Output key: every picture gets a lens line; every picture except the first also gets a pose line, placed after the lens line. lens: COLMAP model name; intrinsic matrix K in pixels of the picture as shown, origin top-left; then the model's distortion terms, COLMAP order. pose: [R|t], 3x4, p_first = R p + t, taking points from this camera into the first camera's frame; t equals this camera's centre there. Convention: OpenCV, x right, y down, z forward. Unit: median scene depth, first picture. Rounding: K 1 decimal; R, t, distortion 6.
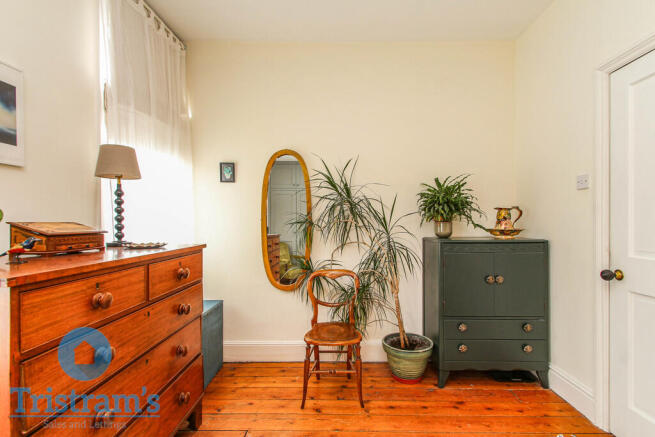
lens RADIAL K [[300.7, 0, 337.2], [0, 300.7, 224.0], [0, 0, 1]] dist [0.024135, -0.001185]
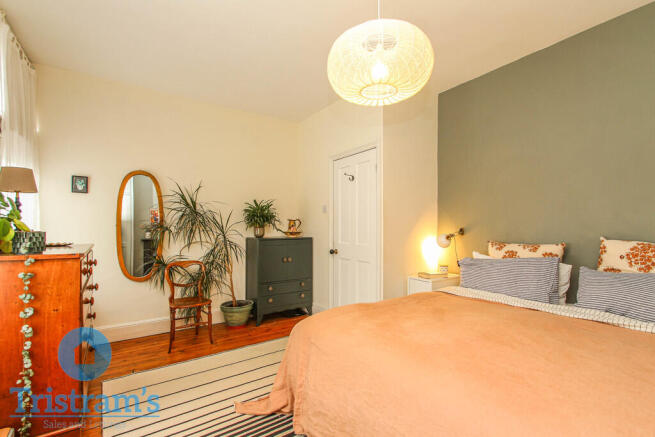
lens RADIAL K [[300.7, 0, 337.2], [0, 300.7, 224.0], [0, 0, 1]] dist [0.024135, -0.001185]
pose [[0.800792, 0.010862, 0.598845, -0.294501], [-0.000238, 0.999841, -0.017817, 0.002672], [-0.598943, 0.014125, 0.800667, -0.571305]]
